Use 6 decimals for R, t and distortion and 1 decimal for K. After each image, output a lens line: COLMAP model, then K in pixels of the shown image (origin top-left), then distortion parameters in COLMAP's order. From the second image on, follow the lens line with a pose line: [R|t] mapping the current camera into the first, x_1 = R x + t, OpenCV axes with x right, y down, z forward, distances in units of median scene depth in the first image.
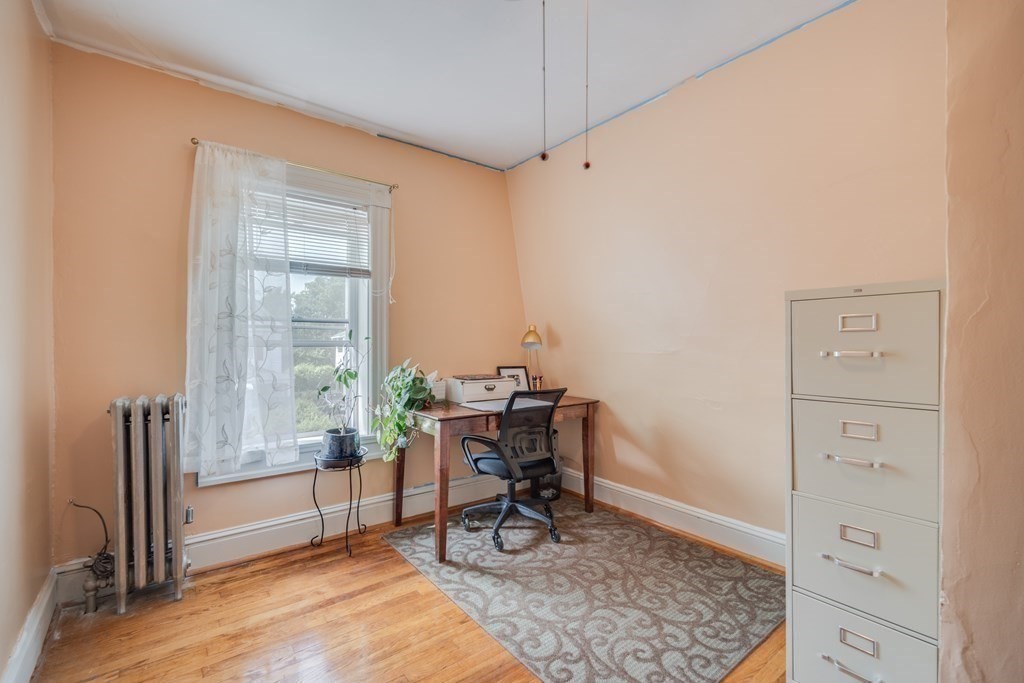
lens RADIAL K [[459.2, 0, 525.0], [0, 459.2, 344.6], [0, 0, 1]] dist [0.003076, -0.001351]
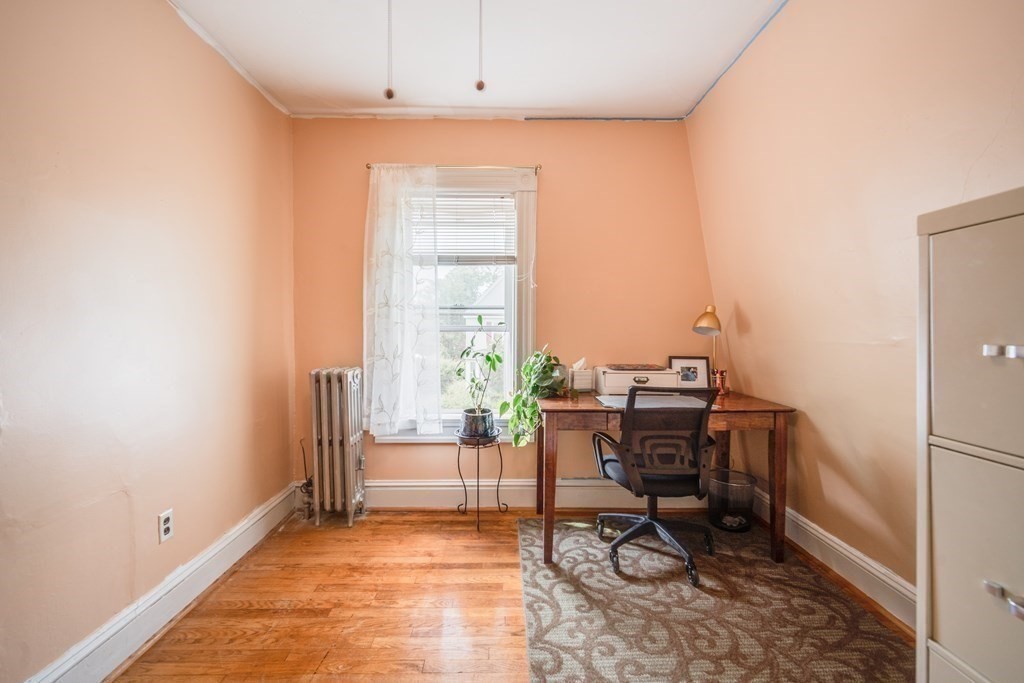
lens RADIAL K [[459.2, 0, 510.8], [0, 459.2, 338.9], [0, 0, 1]] dist [0.003076, -0.001351]
pose [[0.787513, 0.013501, -0.616150, 0.321194], [-0.001922, 0.999809, 0.019451, 0.001012], [0.616295, -0.014134, 0.787389, 0.223077]]
